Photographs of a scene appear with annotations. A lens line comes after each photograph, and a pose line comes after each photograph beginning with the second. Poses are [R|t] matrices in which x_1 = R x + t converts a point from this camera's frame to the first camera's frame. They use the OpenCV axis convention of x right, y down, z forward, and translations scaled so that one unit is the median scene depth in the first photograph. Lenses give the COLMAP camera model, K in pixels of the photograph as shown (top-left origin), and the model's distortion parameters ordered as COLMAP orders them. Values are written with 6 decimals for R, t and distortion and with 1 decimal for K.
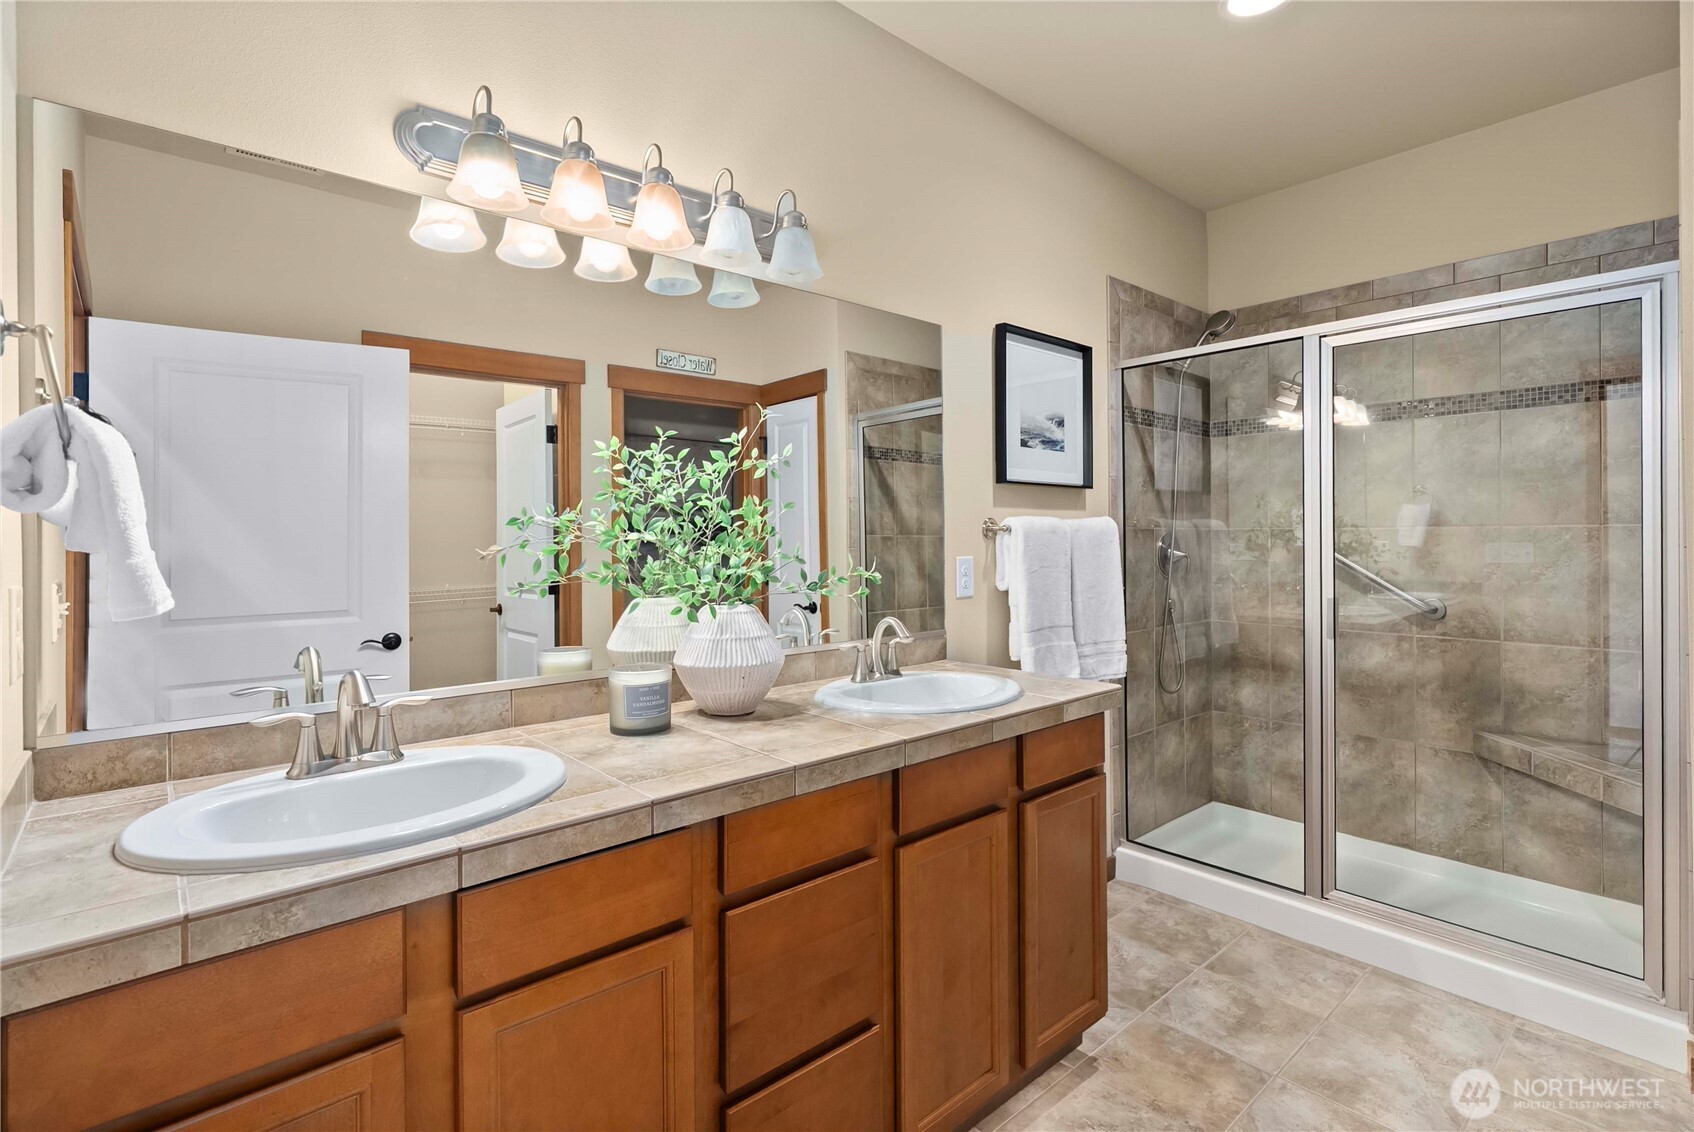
lens RADIAL K [[786.6, 0, 845.1], [0, 786.6, 552.4], [0, 0, 1]] dist [0.001266, -0.000495]
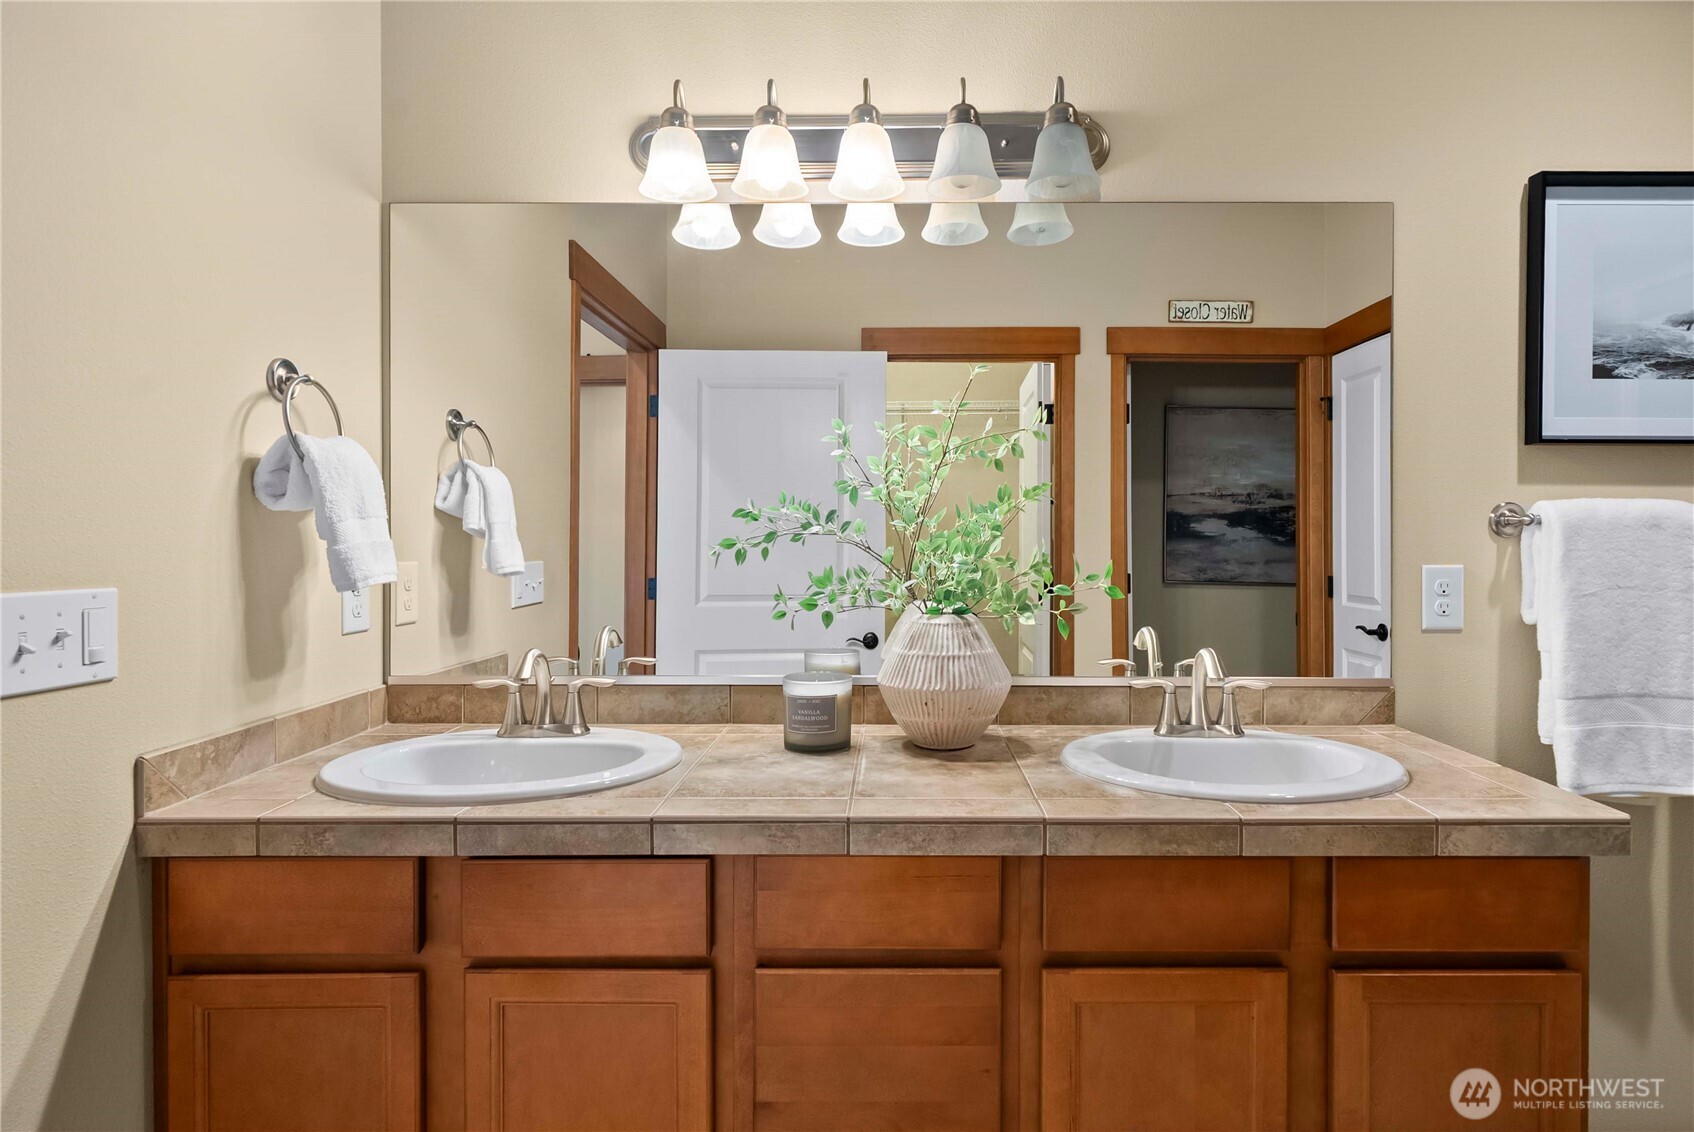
lens RADIAL K [[902.9, 0, 847.5], [0, 902.9, 558.4], [0, 0, 1]] dist [-0.003006, 0.002049]
pose [[0.760926, 0.025635, -0.648332, 0.360416], [-0.018234, 0.999669, 0.018126, -0.005965], [0.648583, -0.001971, 0.761142, 0.207595]]
